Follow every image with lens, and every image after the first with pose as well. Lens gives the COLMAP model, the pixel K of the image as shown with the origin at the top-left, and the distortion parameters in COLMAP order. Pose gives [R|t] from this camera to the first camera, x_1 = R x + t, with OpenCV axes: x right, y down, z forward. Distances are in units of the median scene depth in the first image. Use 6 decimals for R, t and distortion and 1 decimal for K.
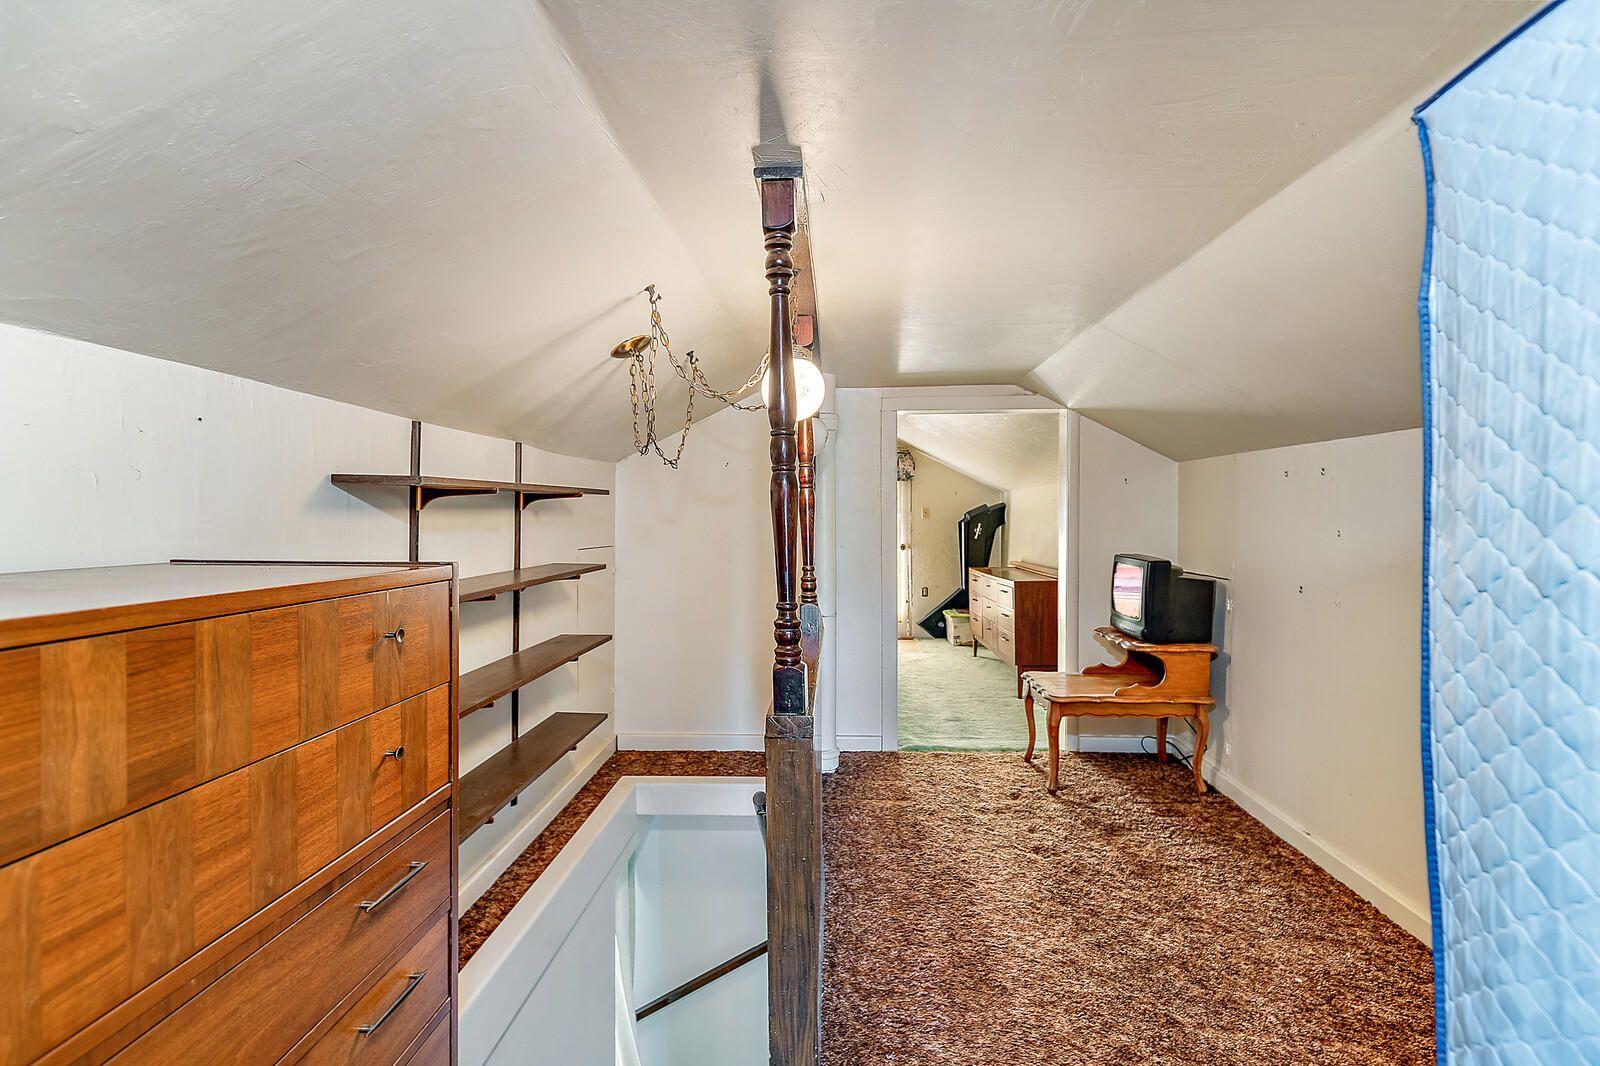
lens RADIAL K [[734.8, 0, 800.7], [0, 734.8, 520.8], [0, 0, 1]] dist [0.008316, -0.000886]
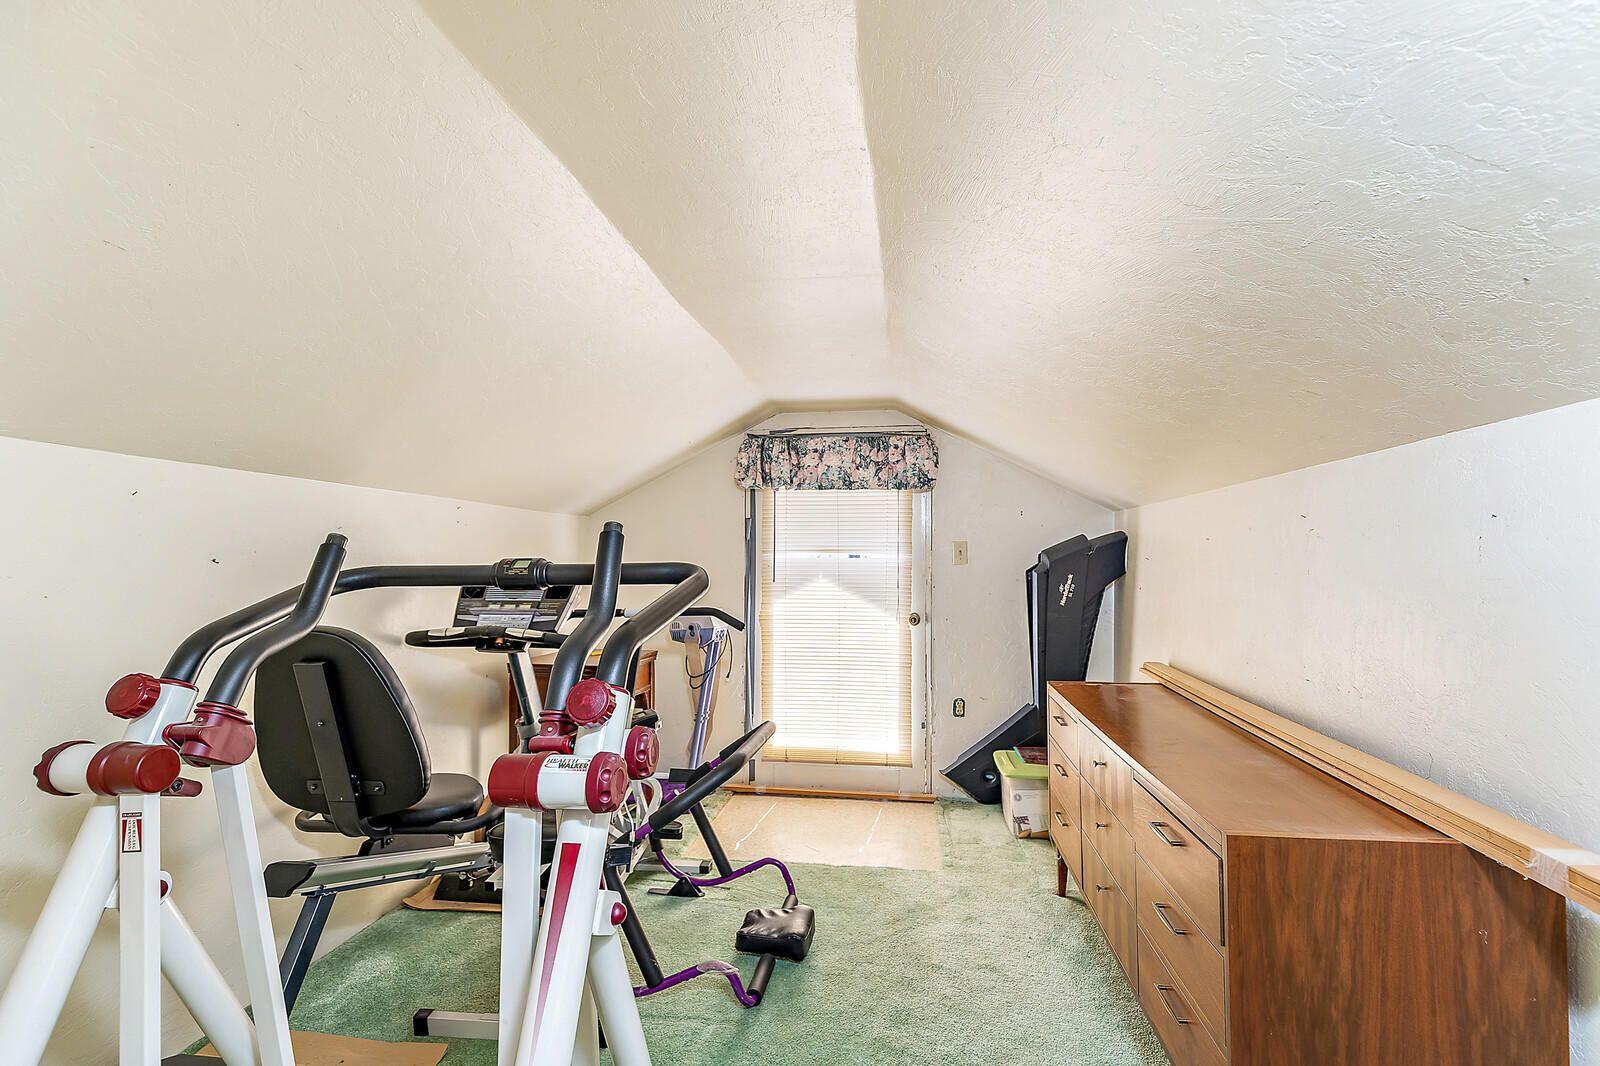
lens RADIAL K [[734.8, 0, 800.8], [0, 734.8, 543.1], [0, 0, 1]] dist [0.008316, -0.000886]
pose [[0.994778, 0.000363, -0.102060, 0.116054], [-0.002050, 0.999863, -0.016425, -0.008475], [0.102040, 0.016549, 0.994643, 0.499537]]
